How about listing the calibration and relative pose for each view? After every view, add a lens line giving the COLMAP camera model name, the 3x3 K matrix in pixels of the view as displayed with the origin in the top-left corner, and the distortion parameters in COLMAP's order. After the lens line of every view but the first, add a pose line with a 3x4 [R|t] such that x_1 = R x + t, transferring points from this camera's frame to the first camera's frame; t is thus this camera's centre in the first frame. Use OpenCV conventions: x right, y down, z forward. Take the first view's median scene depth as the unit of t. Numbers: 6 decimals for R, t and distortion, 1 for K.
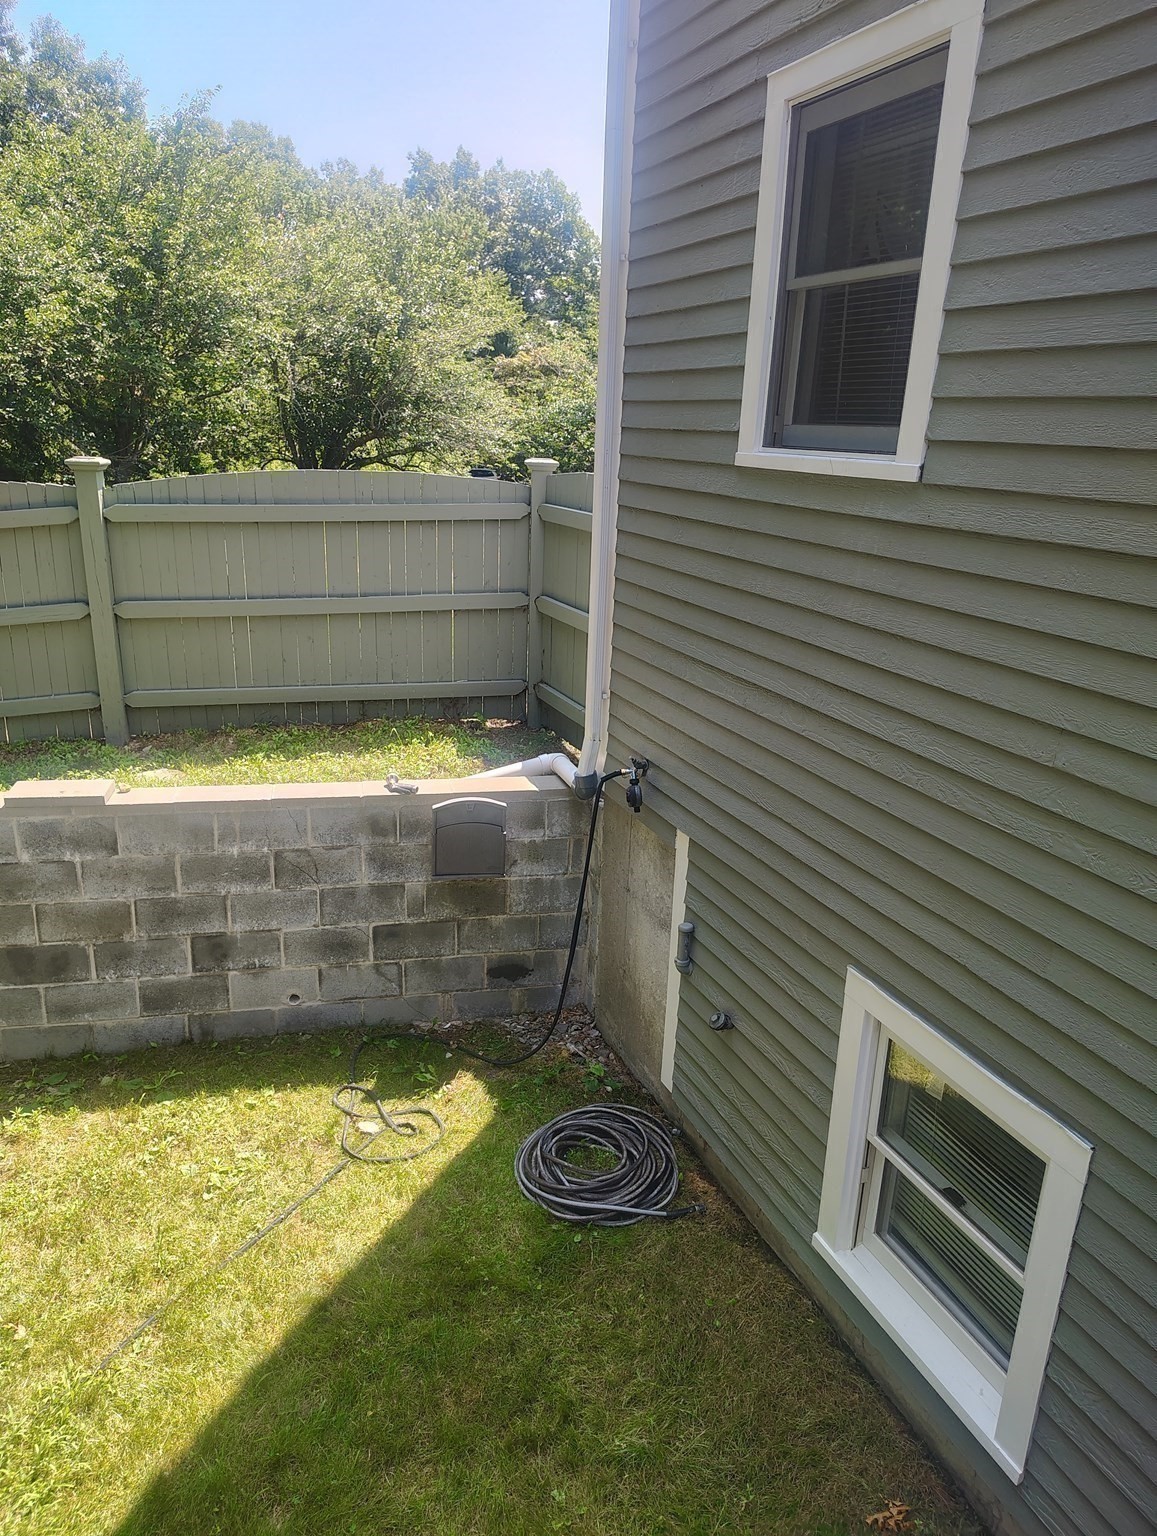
lens RADIAL K [[1055.2, 0, 578.5], [0, 1055.2, 768.0], [0, 0, 1]] dist [0.097374, -0.180010]
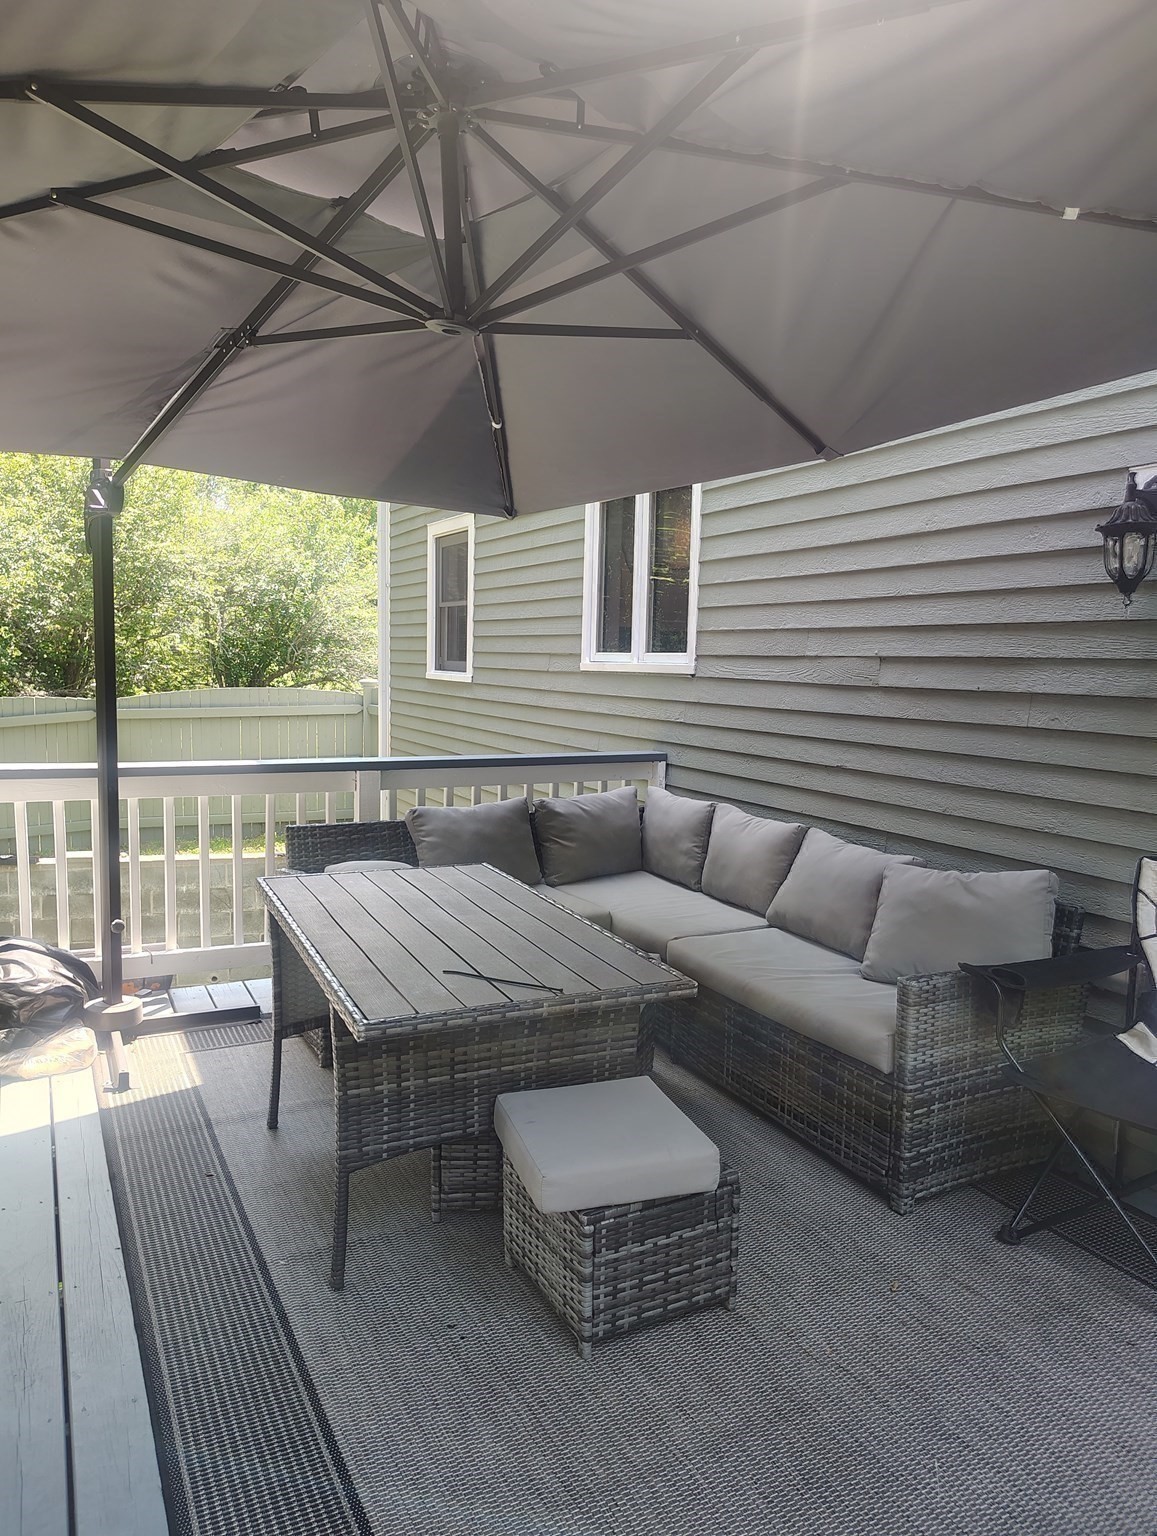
lens RADIAL K [[1074.8, 0, 578.5], [0, 1074.8, 768.0], [0, 0, 1]] dist [0.039528, 0.000946]
pose [[0.997340, -0.024420, 0.068675, 0.046542], [0.037998, 0.978236, -0.203985, 0.057005], [-0.062199, 0.206052, 0.976562, -0.181714]]
